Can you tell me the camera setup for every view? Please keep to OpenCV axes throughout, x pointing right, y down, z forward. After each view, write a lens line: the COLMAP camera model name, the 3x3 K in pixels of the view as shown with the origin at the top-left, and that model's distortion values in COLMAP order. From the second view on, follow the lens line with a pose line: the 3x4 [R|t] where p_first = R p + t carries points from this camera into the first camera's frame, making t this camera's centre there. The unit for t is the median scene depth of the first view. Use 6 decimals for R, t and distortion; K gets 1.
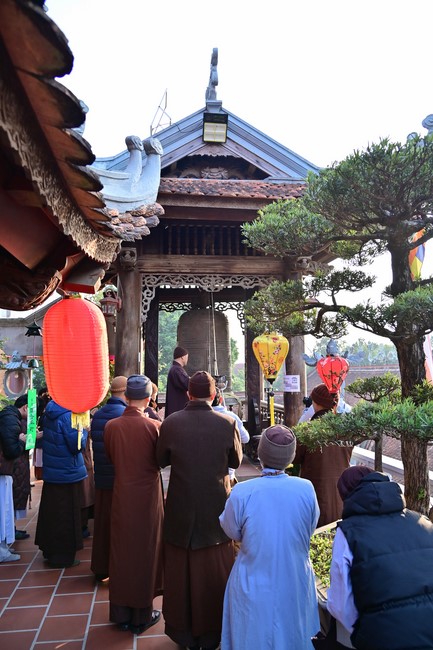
lens RADIAL K [[456.1, 0, 216.2], [0, 456.1, 324.1], [0, 0, 1]] dist [-0.026116, 0.002582]
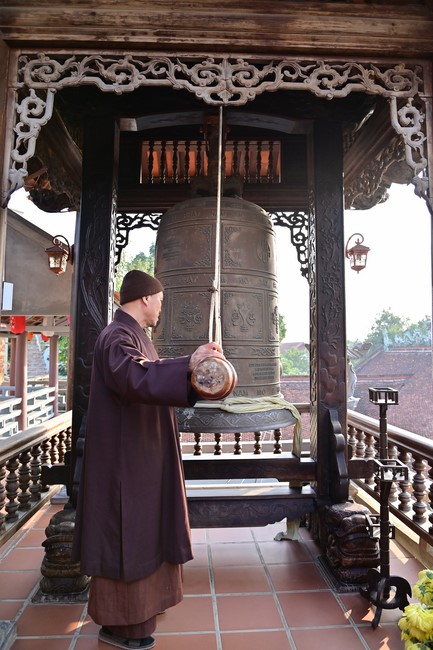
lens RADIAL K [[456.1, 0, 215.8], [0, 456.1, 325.0], [0, 0, 1]] dist [-0.026116, 0.002582]
pose [[0.994685, 0.008271, -0.102634, 0.021030], [-0.003475, 0.998897, 0.046823, 0.076257], [0.102908, -0.046217, 0.993617, 0.658158]]
